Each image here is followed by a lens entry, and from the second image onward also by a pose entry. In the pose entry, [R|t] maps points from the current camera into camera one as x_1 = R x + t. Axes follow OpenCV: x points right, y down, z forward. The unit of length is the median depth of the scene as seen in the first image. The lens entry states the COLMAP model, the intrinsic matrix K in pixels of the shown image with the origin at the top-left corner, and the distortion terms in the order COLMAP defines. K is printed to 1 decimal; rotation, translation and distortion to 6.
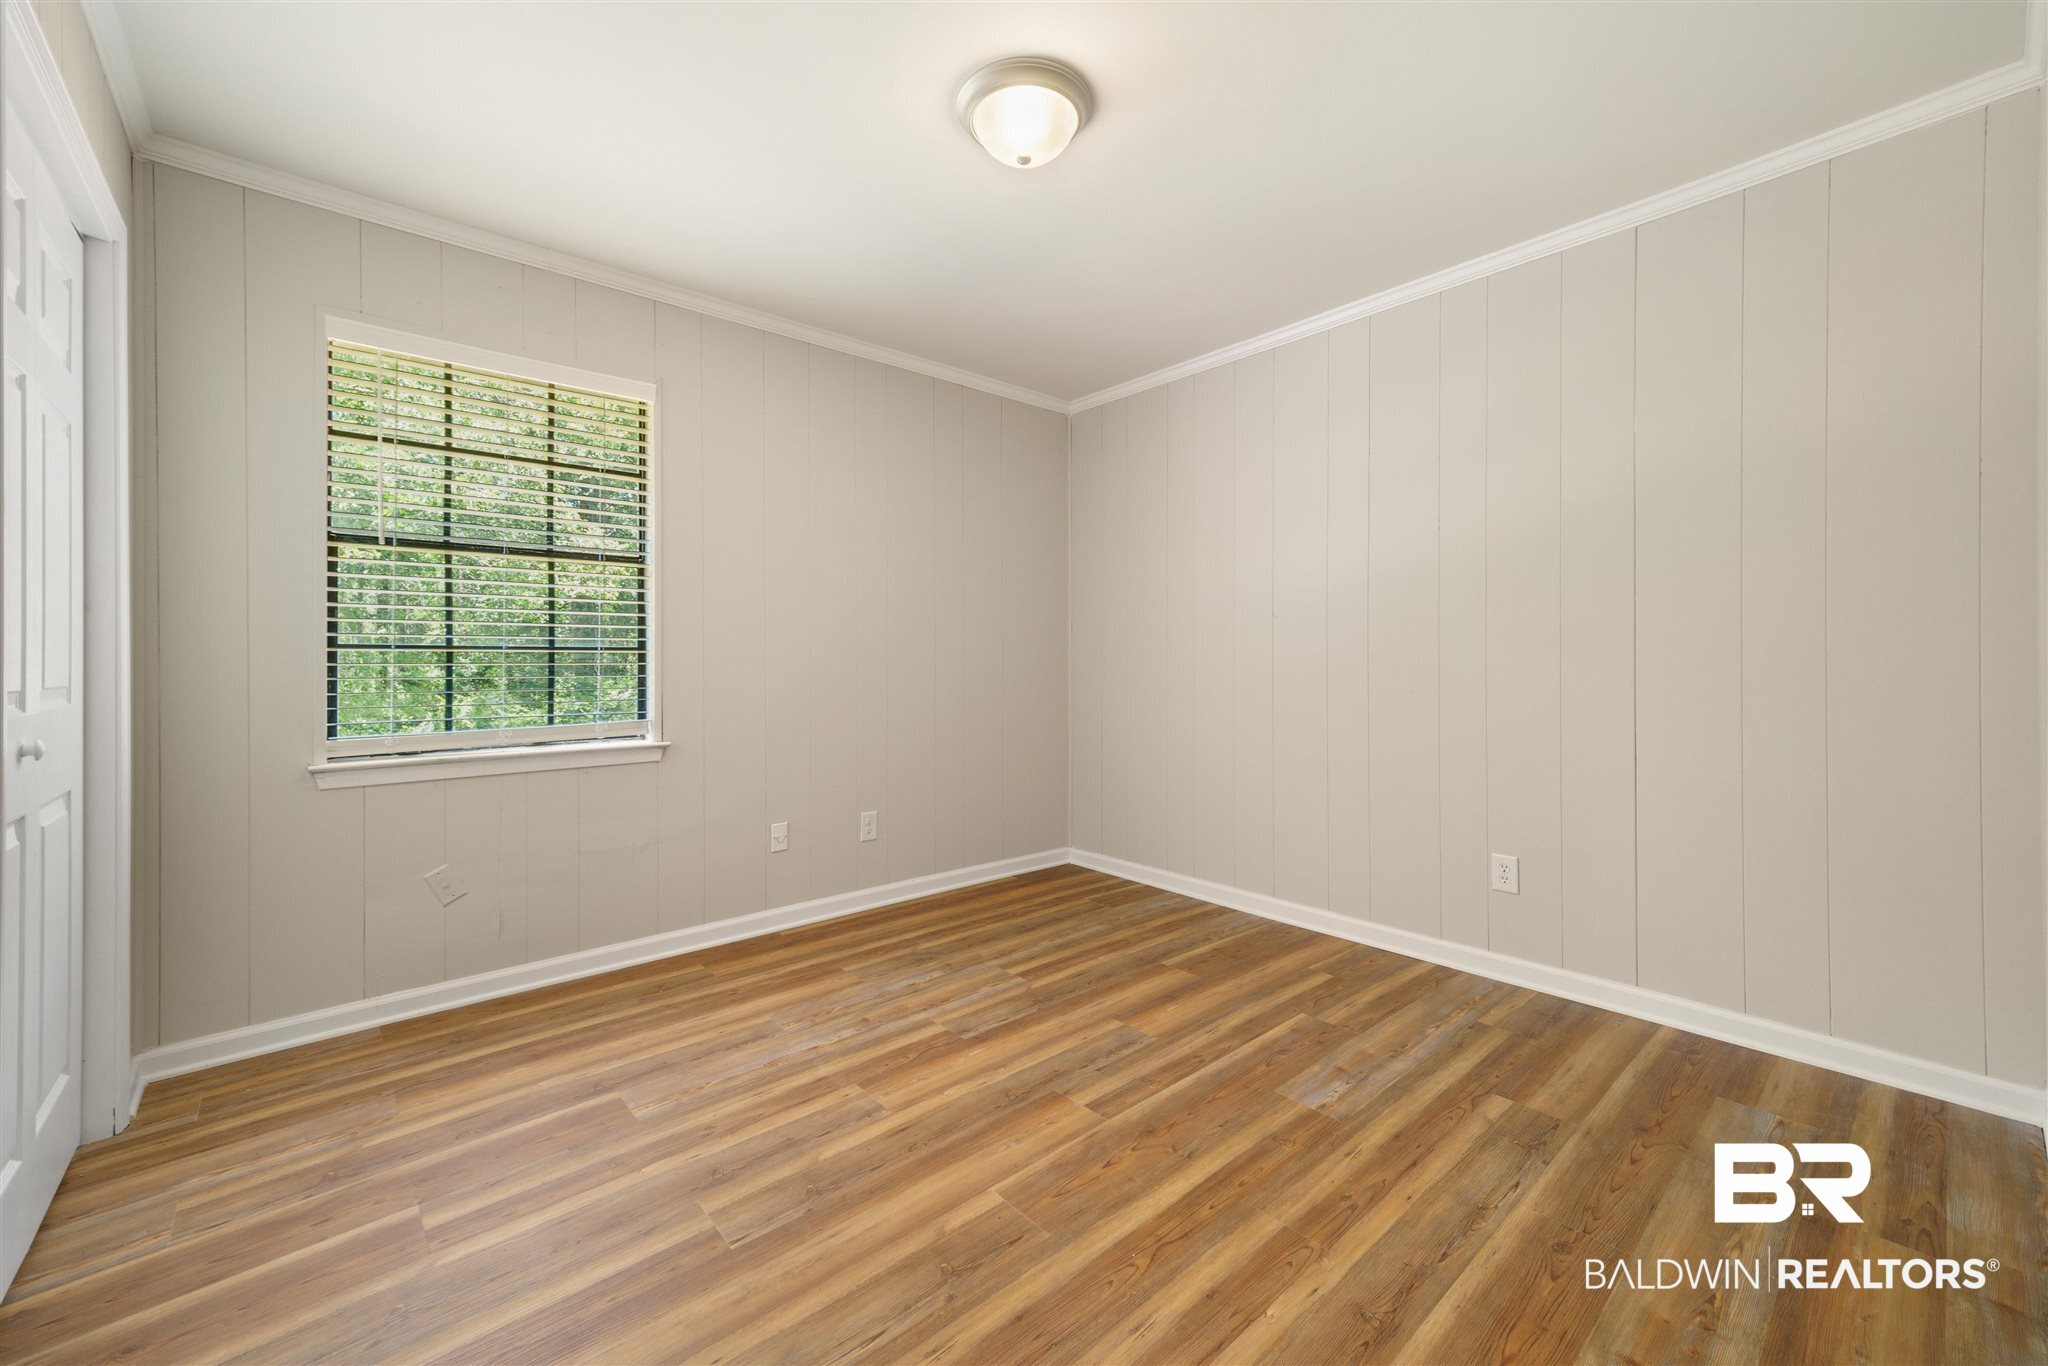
lens RADIAL K [[811.8, 0, 1021.6], [0, 811.8, 663.2], [0, 0, 1]] dist [0.017342, -0.000035]
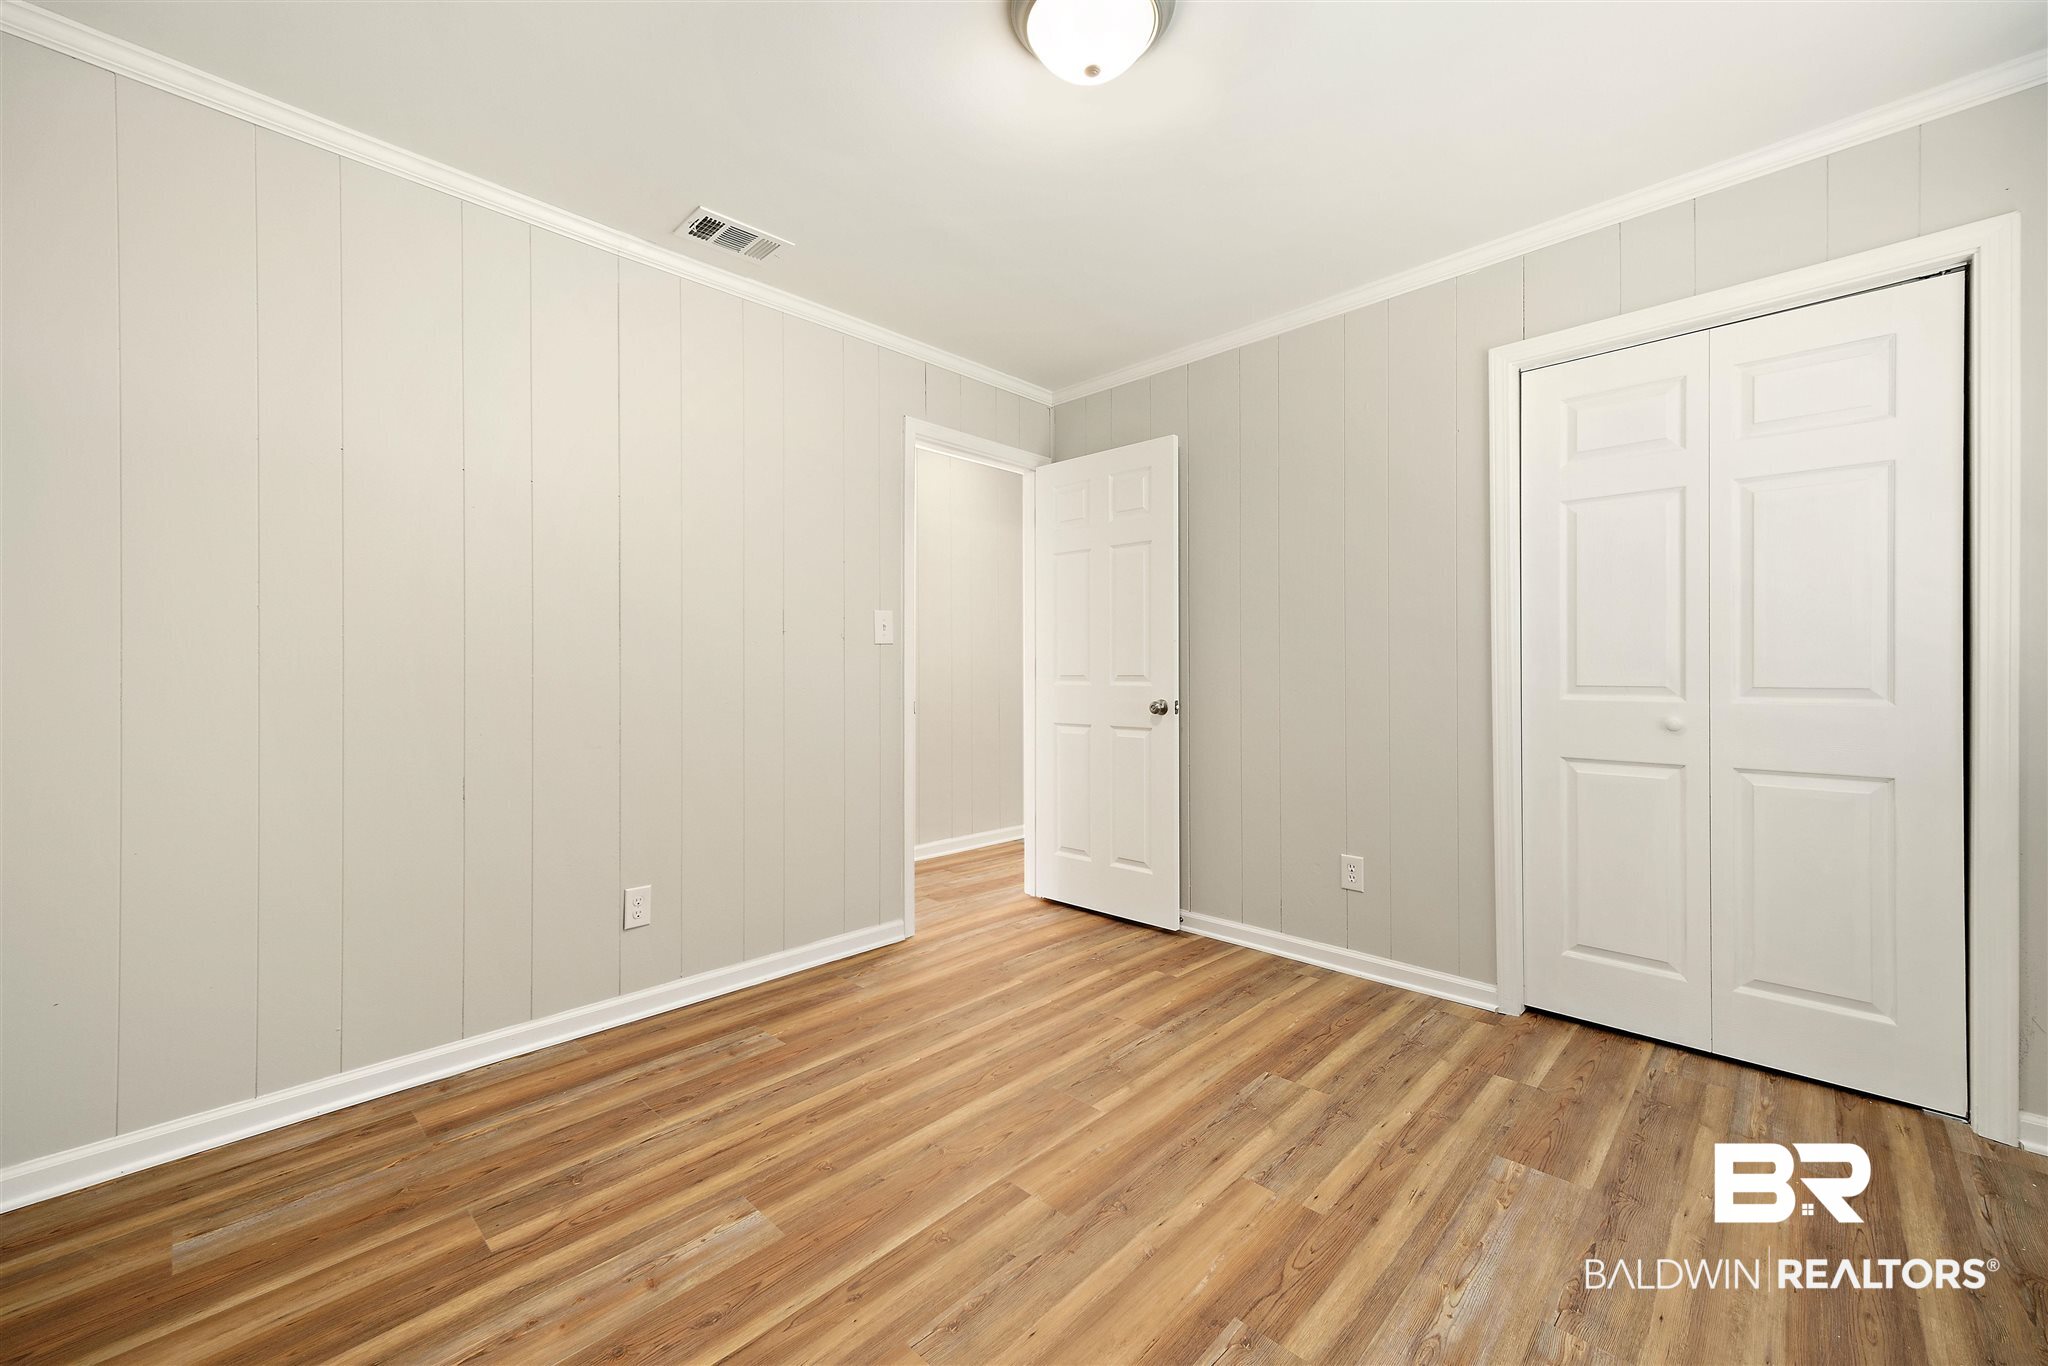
lens RADIAL K [[811.8, 0, 1031.9], [0, 811.8, 676.1], [0, 0, 1]] dist [0.017342, -0.000035]
pose [[-0.995652, 0.006957, -0.092893, 0.157168], [0.006088, 0.999935, 0.009643, -0.010345], [0.092954, 0.009035, -0.995629, 1.931154]]
